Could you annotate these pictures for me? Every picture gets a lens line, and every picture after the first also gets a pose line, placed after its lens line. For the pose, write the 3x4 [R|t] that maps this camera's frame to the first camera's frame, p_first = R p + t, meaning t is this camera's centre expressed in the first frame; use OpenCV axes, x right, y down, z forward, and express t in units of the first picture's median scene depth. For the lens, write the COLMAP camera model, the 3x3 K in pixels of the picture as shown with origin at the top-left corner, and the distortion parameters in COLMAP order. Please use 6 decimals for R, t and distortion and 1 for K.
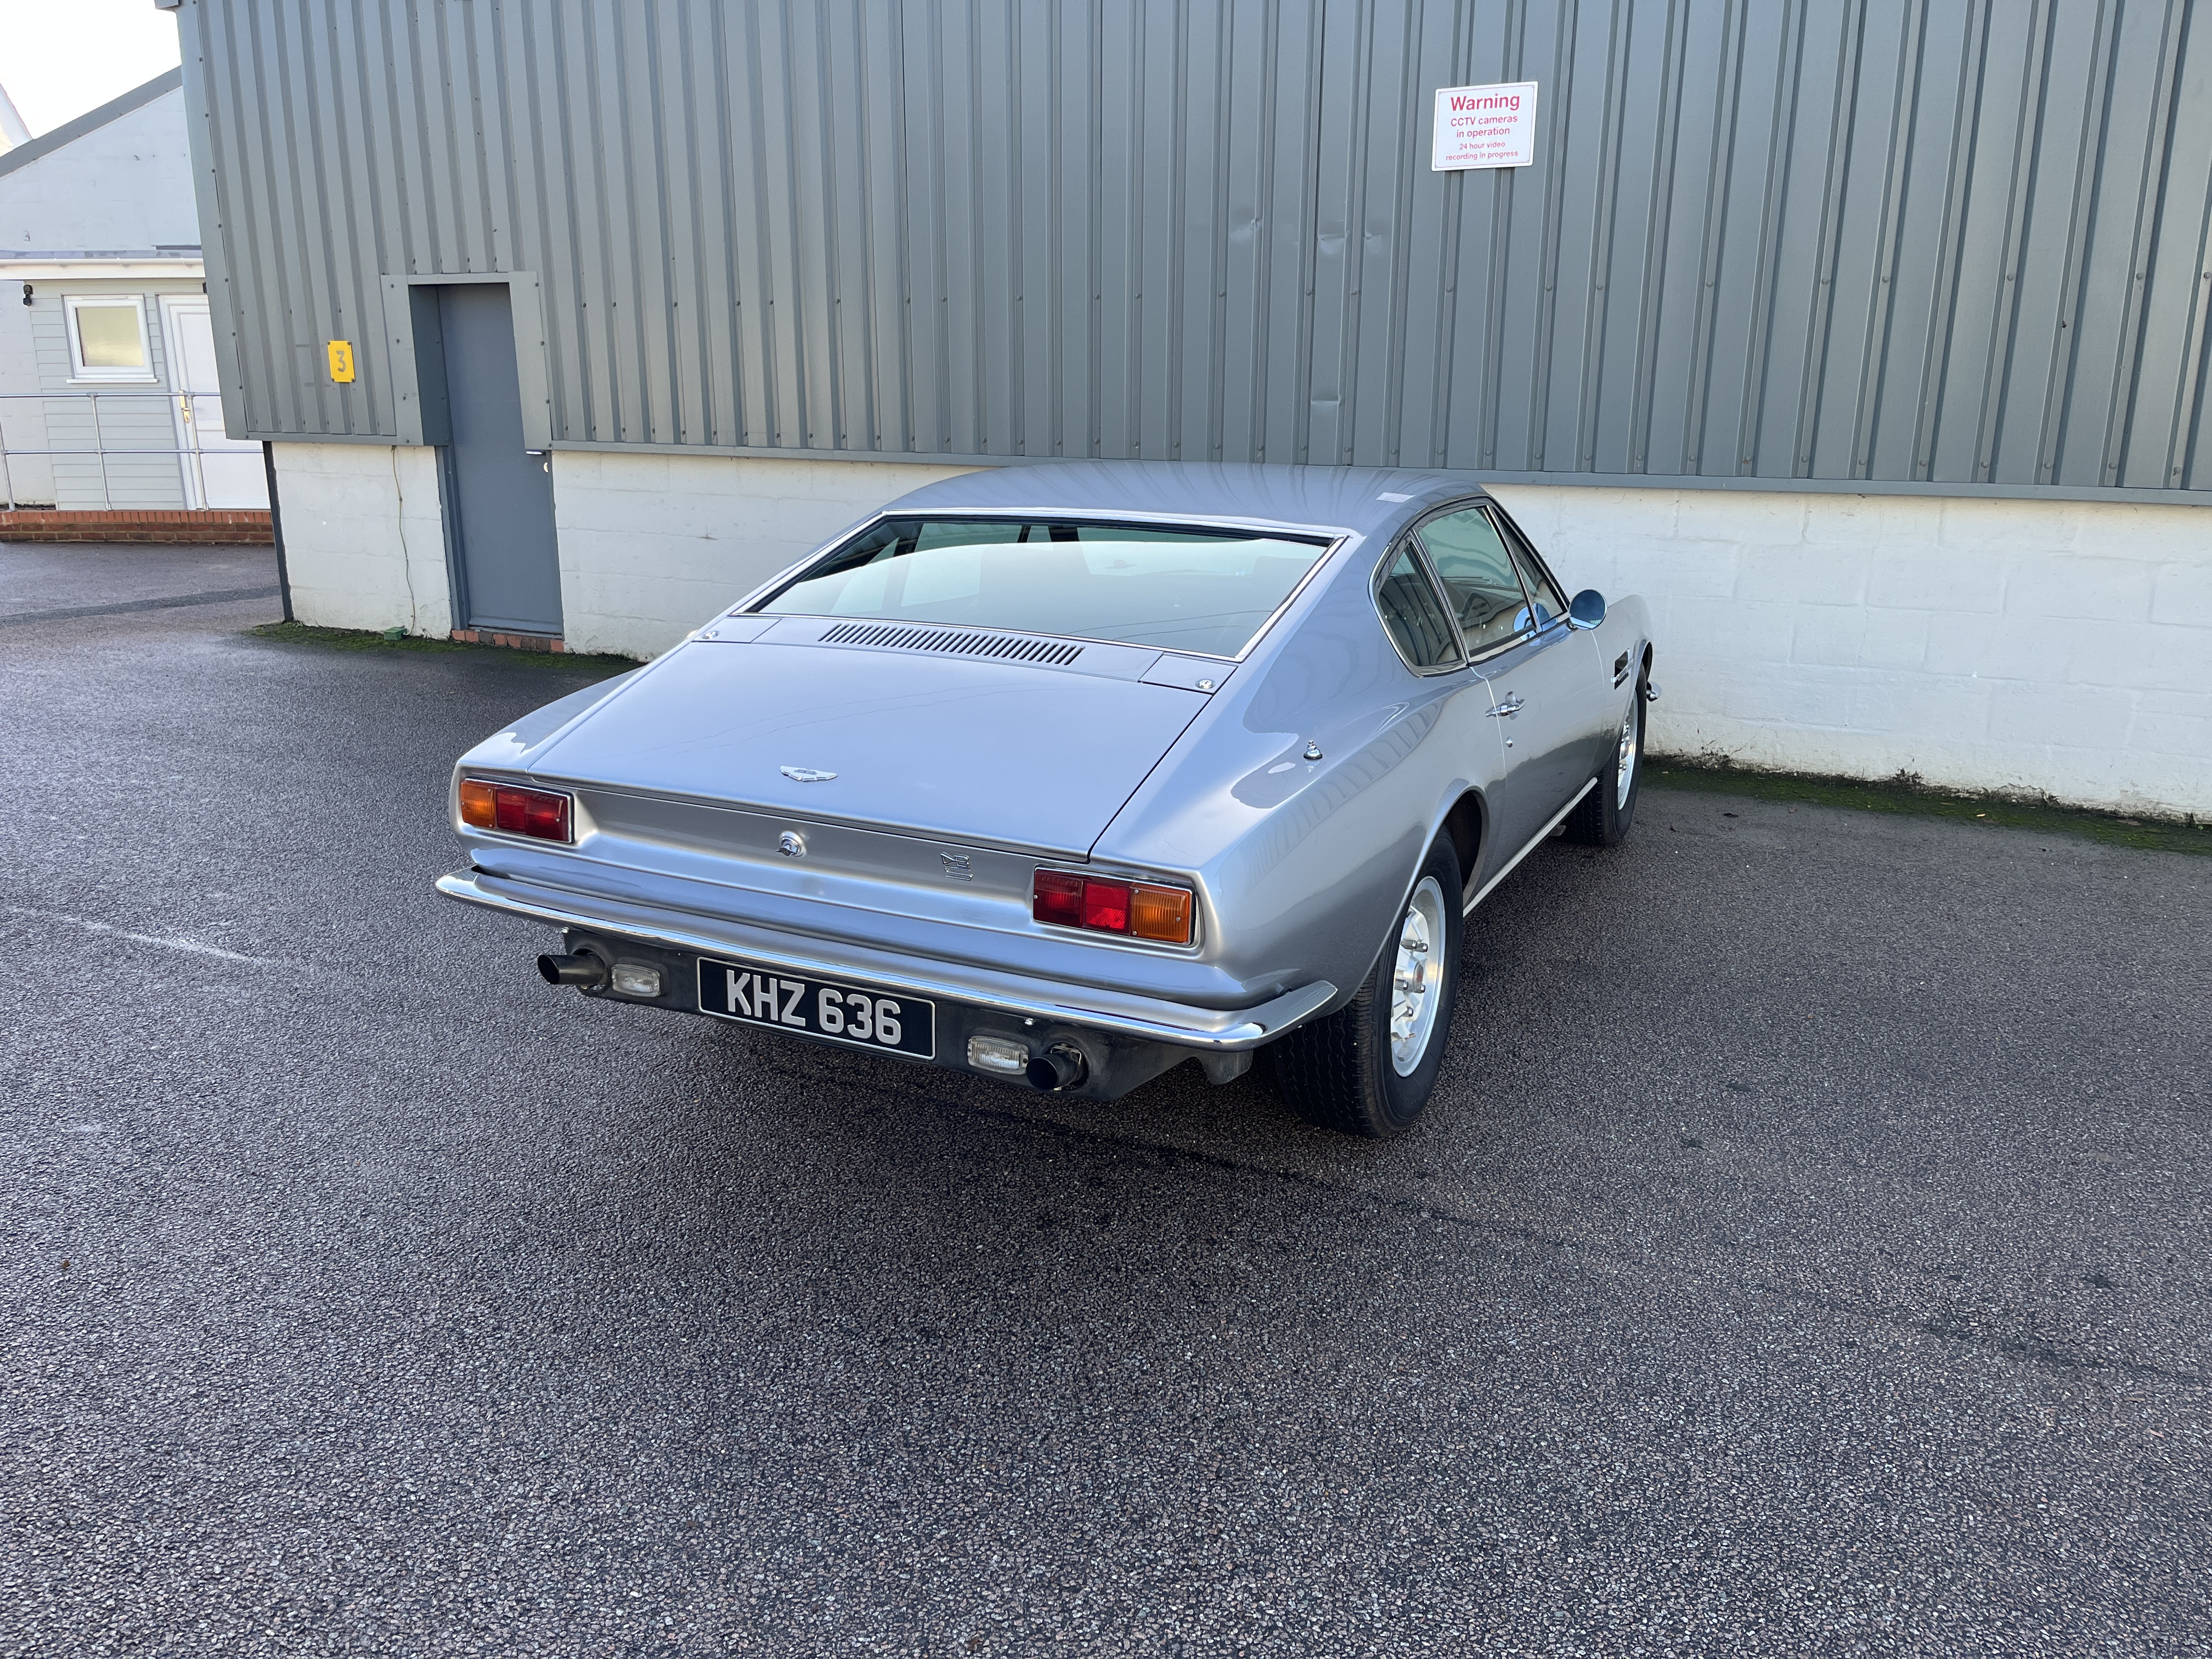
lens RADIAL K [[1672.0, 0, 1100.5], [0, 1672.0, 815.9], [0, 0, 1]] dist [0.067542, -0.099740]
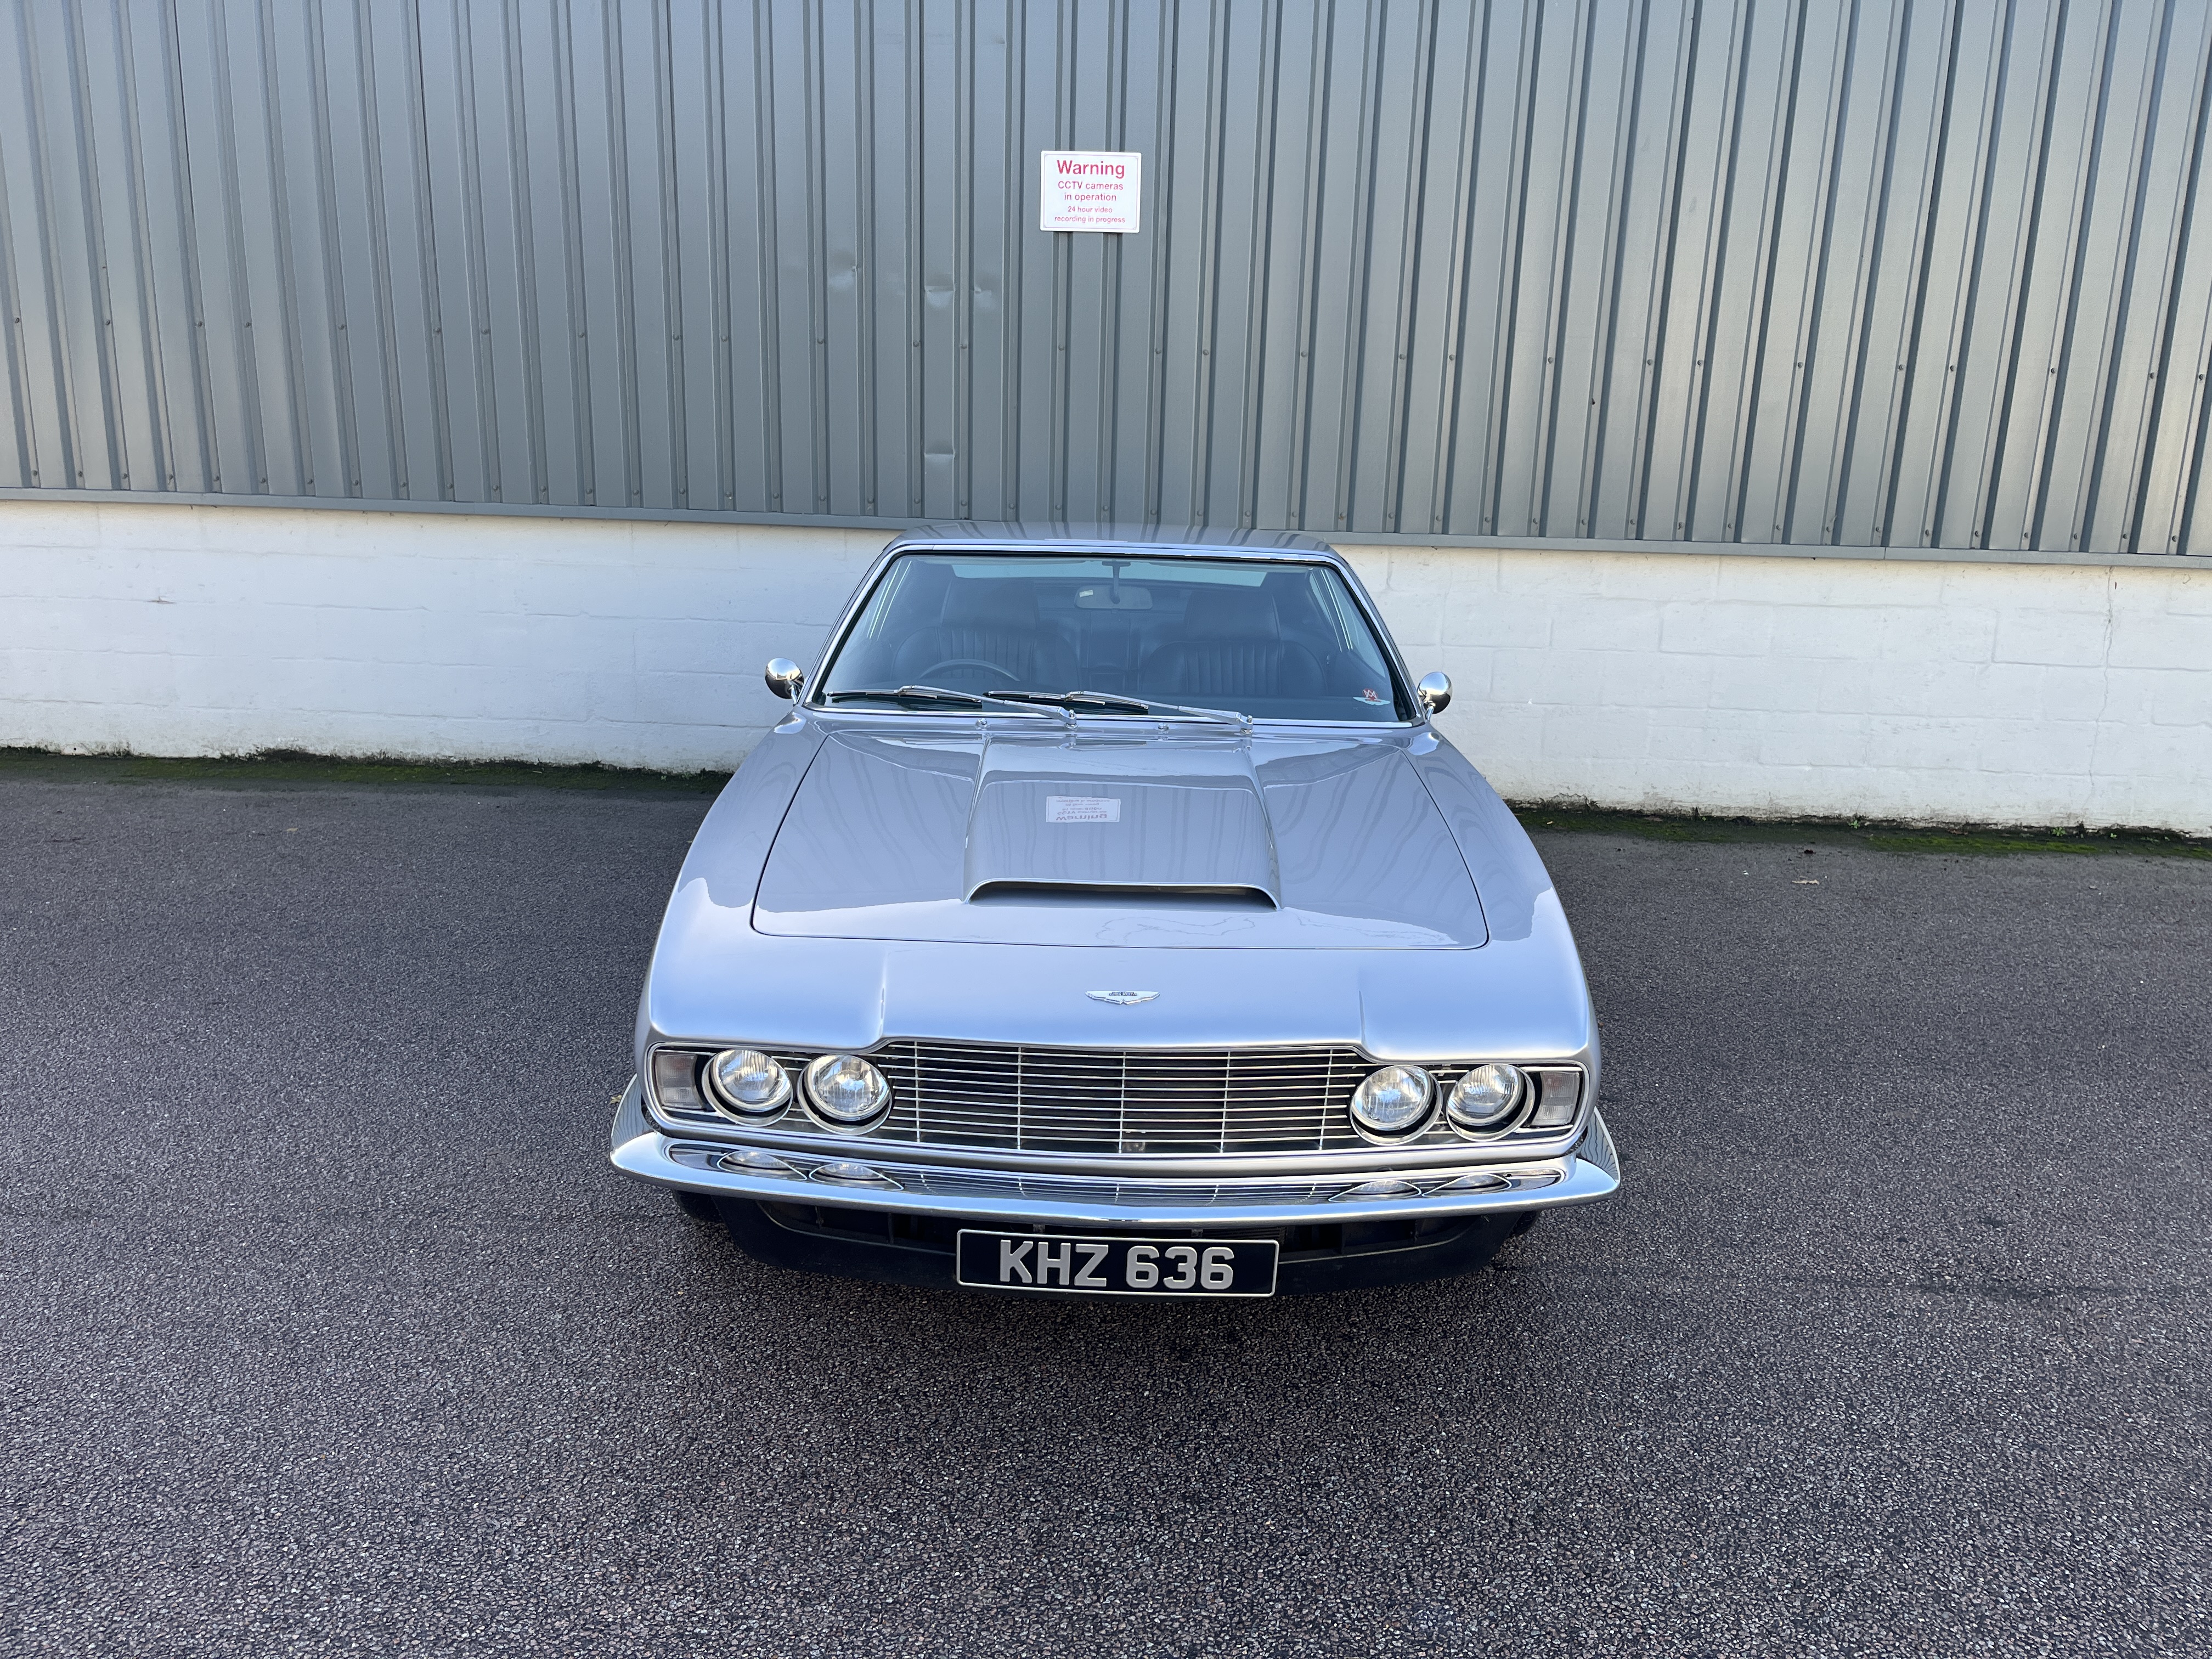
lens RADIAL K [[1672.0, 0, 1121.1], [0, 1672.0, 836.0], [0, 0, 1]] dist [0.067542, -0.099740]
pose [[0.910381, -0.082693, 0.405424, -0.215168], [0.083209, 0.996397, 0.016387, -0.034859], [-0.405318, 0.018817, 0.913982, 0.067083]]
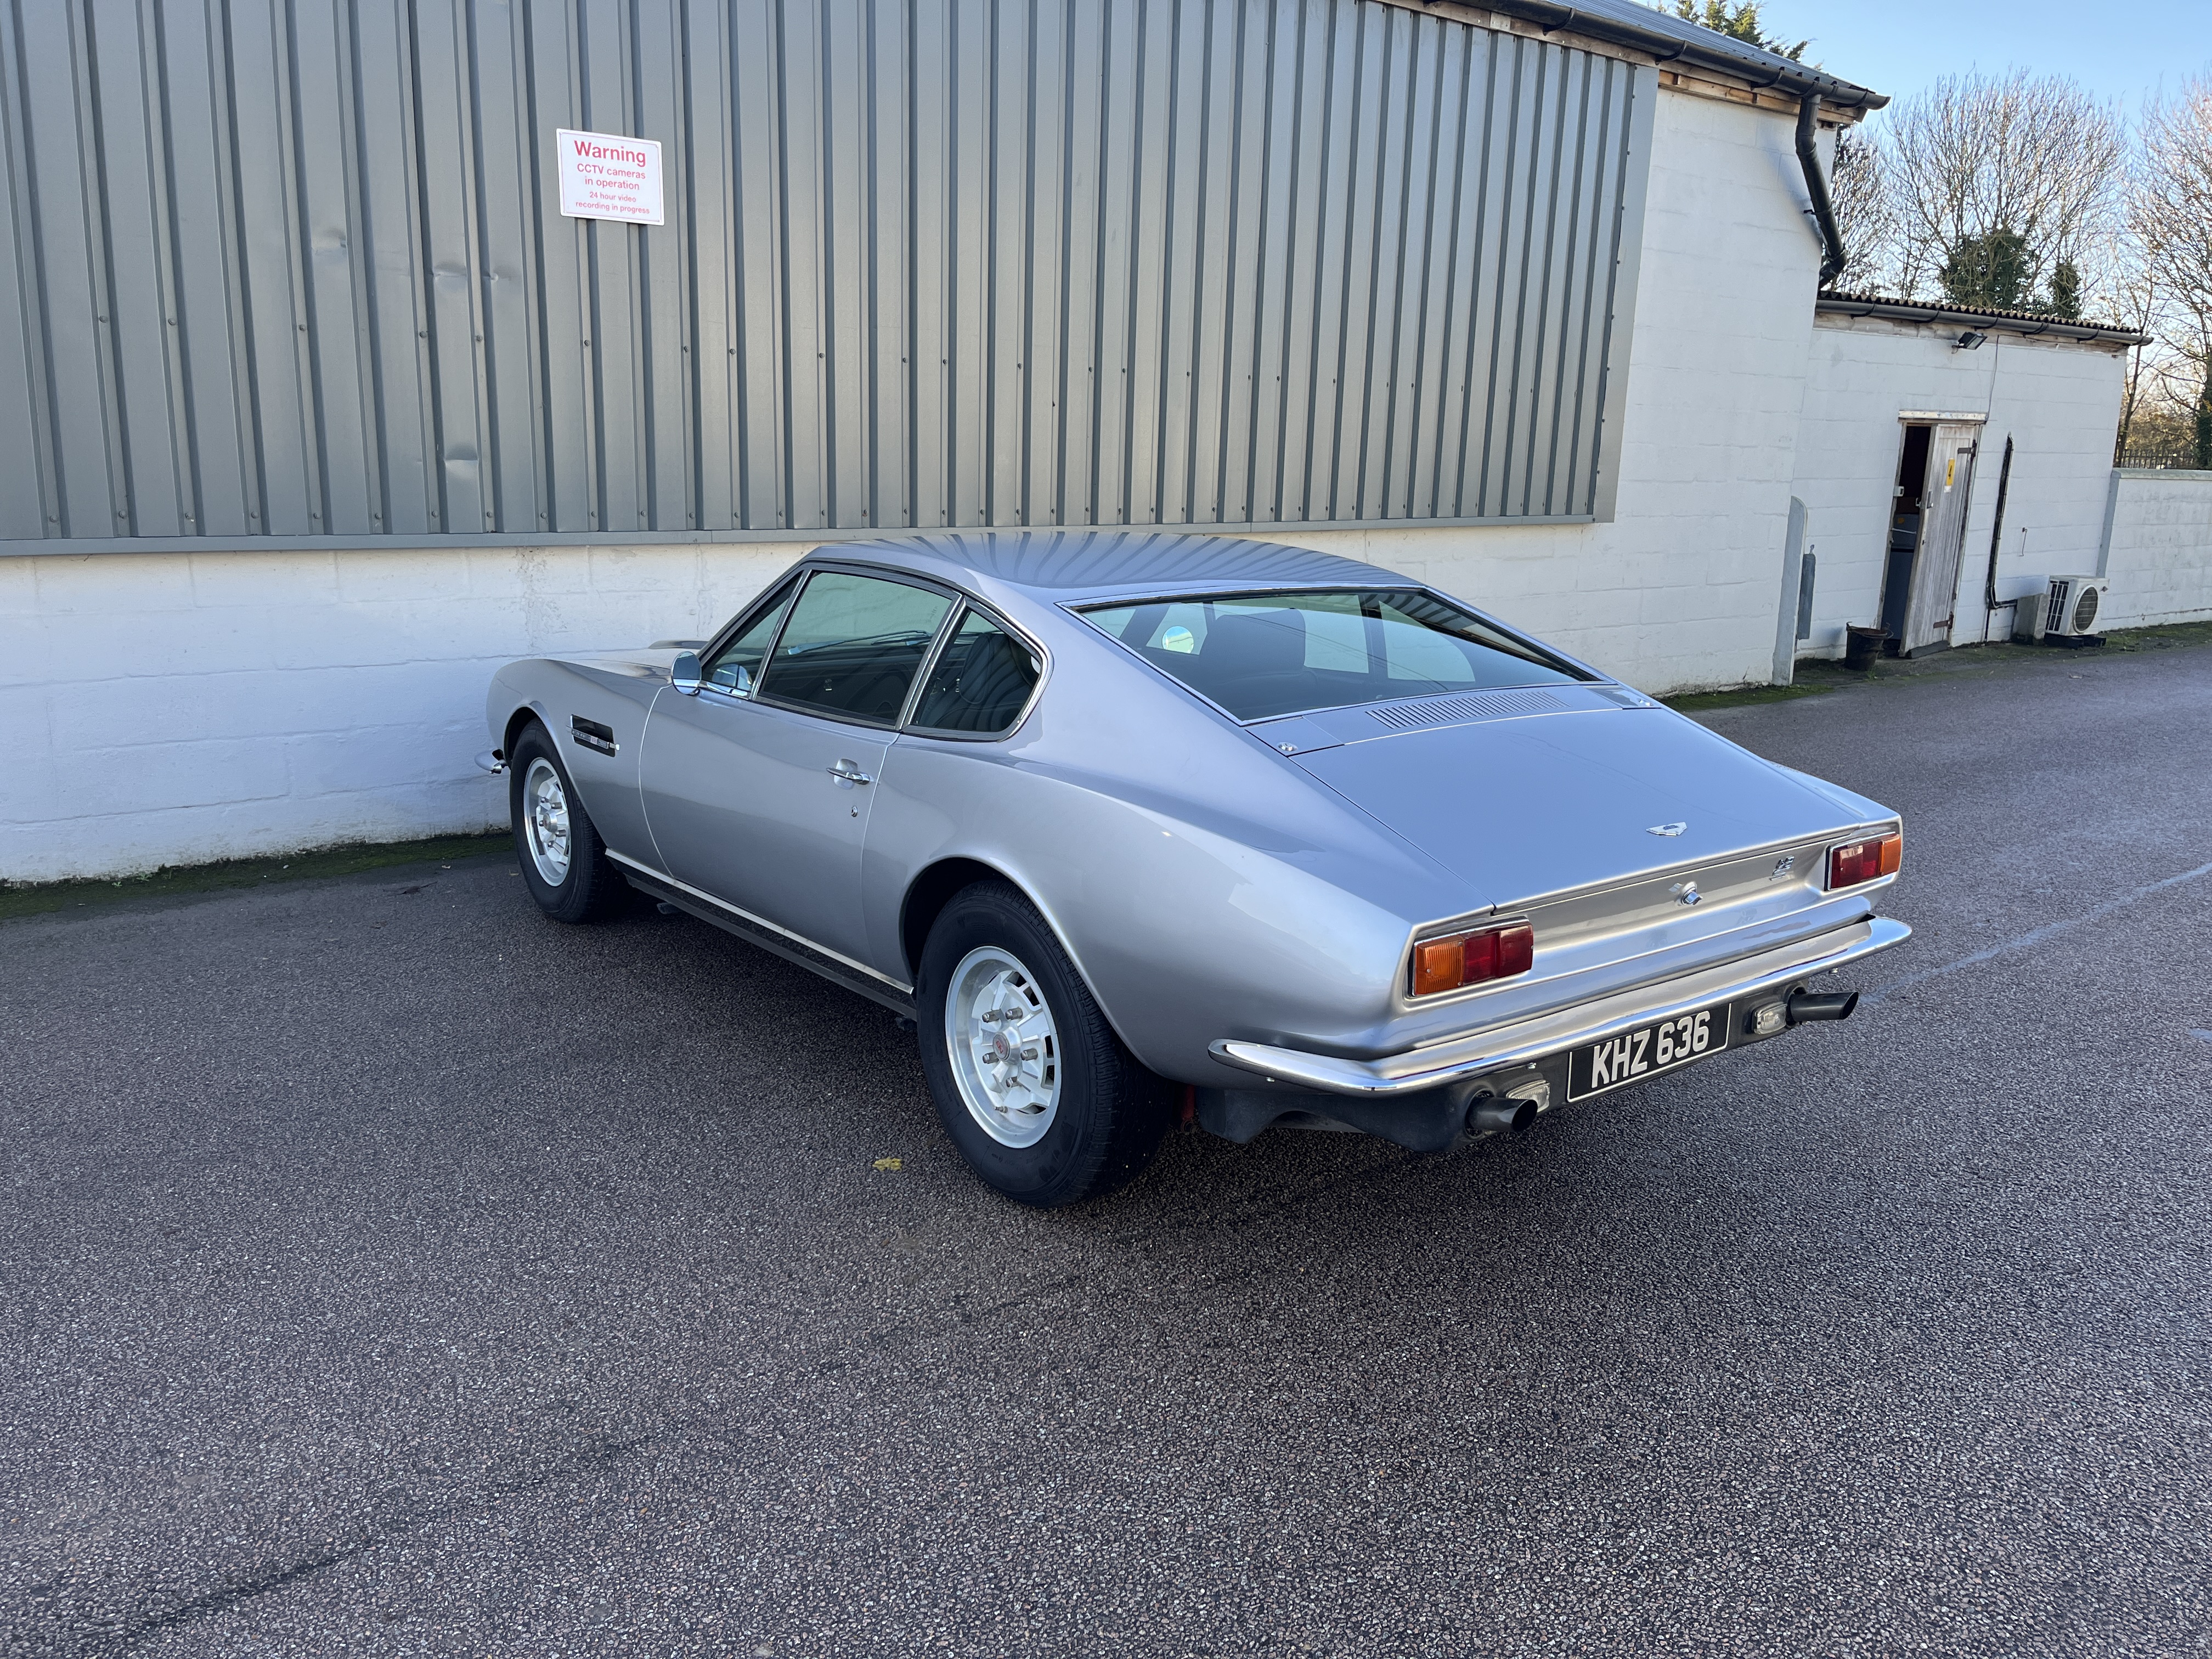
lens RADIAL K [[1672.0, 0, 1097.4], [0, 1672.0, 822.6], [0, 0, 1]] dist [0.067542, -0.099740]
pose [[0.436670, -0.196743, 0.877845, -0.599109], [0.212813, 0.970688, 0.111691, -0.106330], [-0.874088, 0.138045, 0.465740, 0.382075]]
